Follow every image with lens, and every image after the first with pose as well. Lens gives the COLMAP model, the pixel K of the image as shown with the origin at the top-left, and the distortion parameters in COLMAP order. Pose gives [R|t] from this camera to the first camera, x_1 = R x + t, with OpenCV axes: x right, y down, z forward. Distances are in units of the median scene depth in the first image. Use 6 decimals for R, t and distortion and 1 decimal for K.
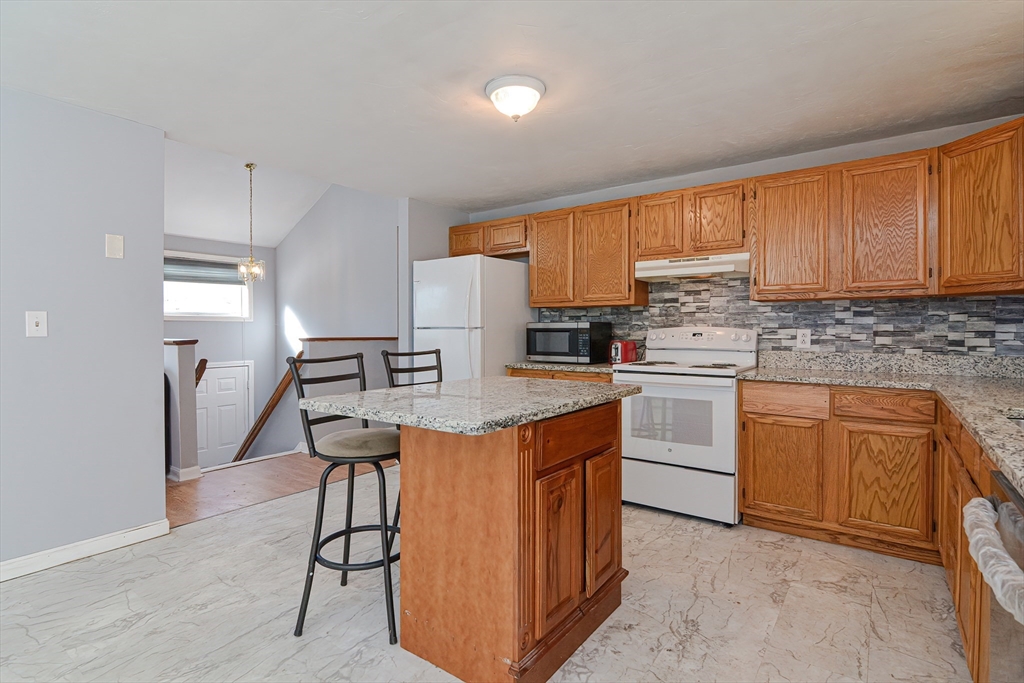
lens RADIAL K [[500.9, 0, 509.2], [0, 500.9, 333.0], [0, 0, 1]] dist [0.003782, -0.009972]
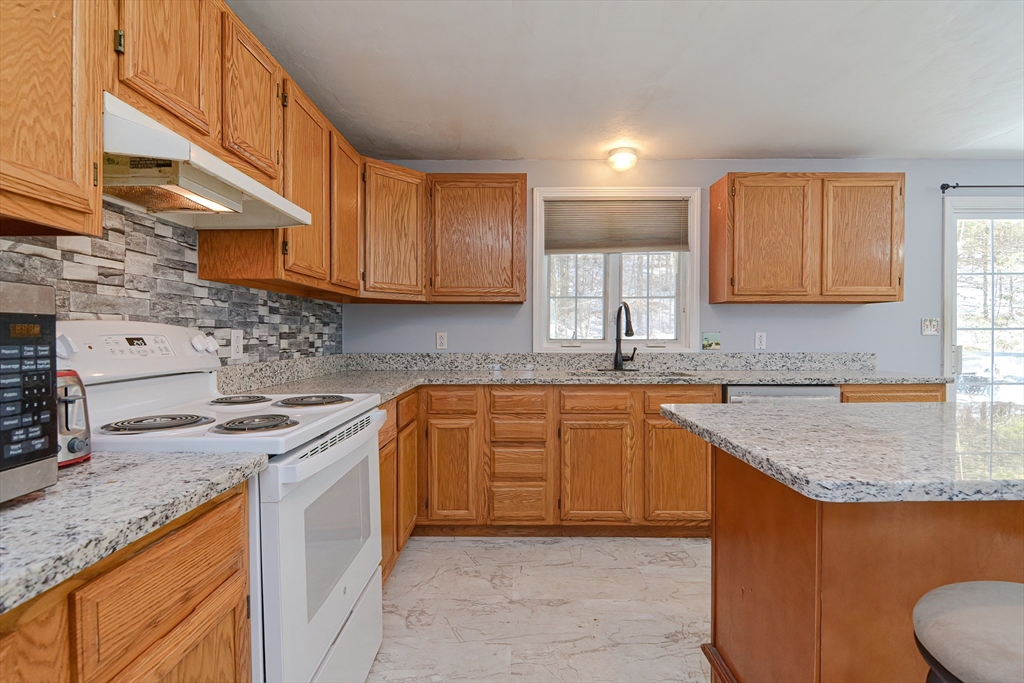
lens RADIAL K [[490.3, 0, 512.1], [0, 490.3, 338.7], [0, 0, 1]] dist [0.002793, -0.008585]
pose [[-0.586682, -0.006508, 0.809792, -0.128761], [0.007420, 0.999883, 0.013412, -0.001765], [-0.809784, 0.013877, -0.586564, 1.109114]]
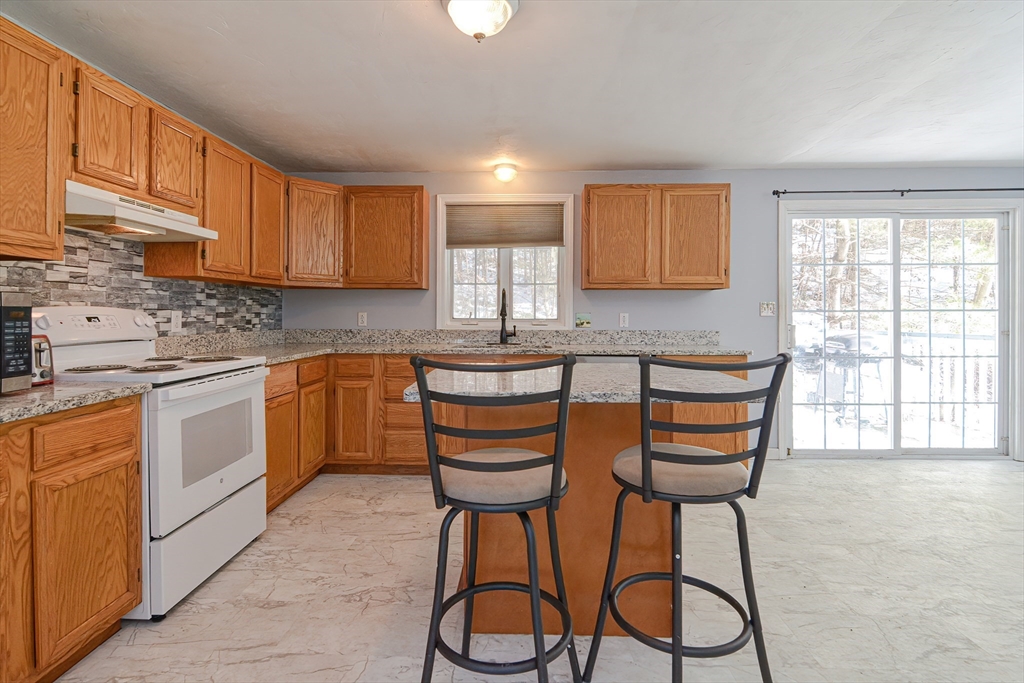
lens RADIAL K [[498.8, 0, 509.1], [0, 498.8, 310.2], [0, 0, 1]] dist [0.001196, -0.007813]
pose [[-0.563899, 0.002655, 0.825839, -0.482977], [0.004103, 0.999991, -0.000413, -0.006039], [-0.825833, 0.003156, -0.563905, 1.035803]]
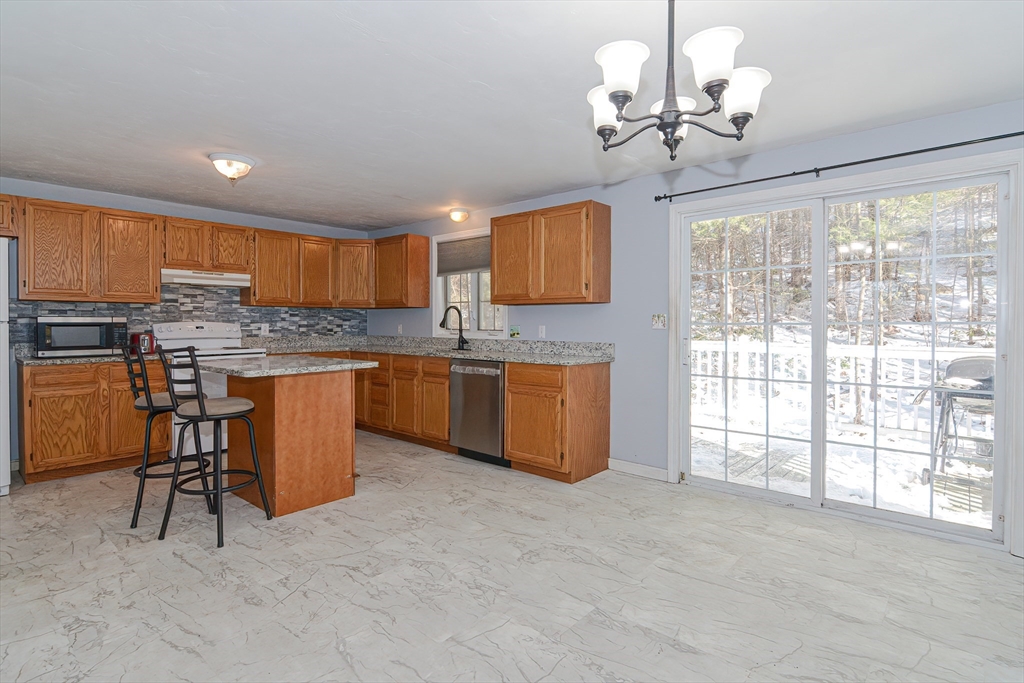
lens RADIAL K [[508.8, 0, 515.9], [0, 508.8, 331.2], [0, 0, 1]] dist [0.003269, -0.008598]
pose [[0.079119, -0.016110, 0.996735, -1.042344], [0.004845, 0.999864, 0.015776, -0.004865], [-0.996853, 0.003581, 0.079187, 0.045035]]
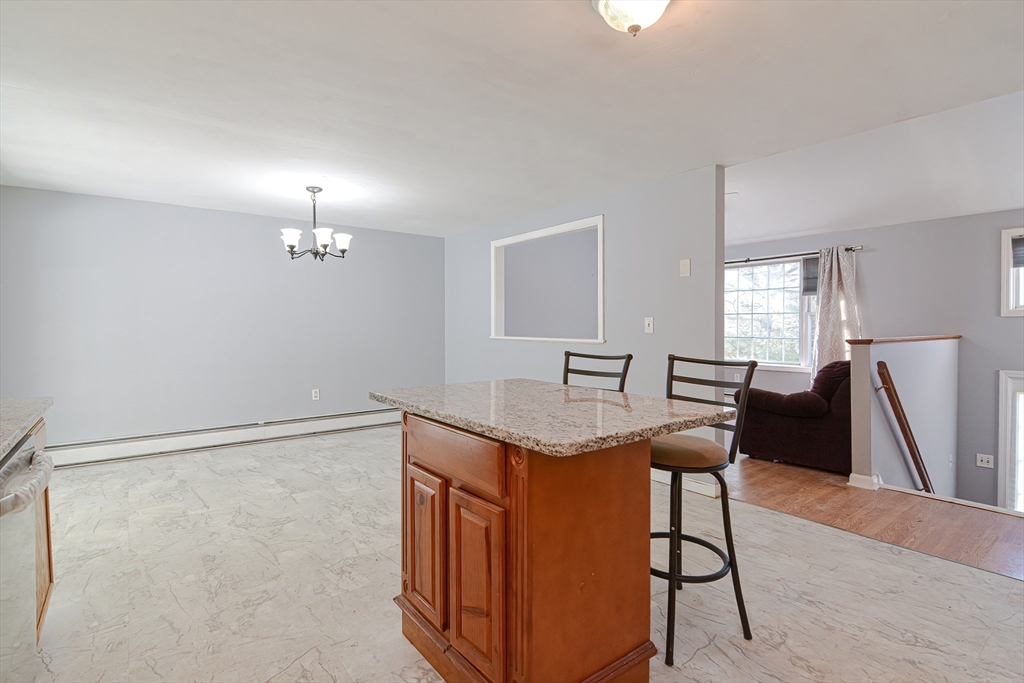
lens RADIAL K [[500.9, 0, 509.2], [0, 500.9, 333.0], [0, 0, 1]] dist [0.003782, -0.009972]
pose [[-0.276412, 0.015719, -0.960911, 0.545017], [-0.004472, 0.999834, 0.017643, -0.014385], [0.961029, 0.009174, -0.276296, 0.762030]]
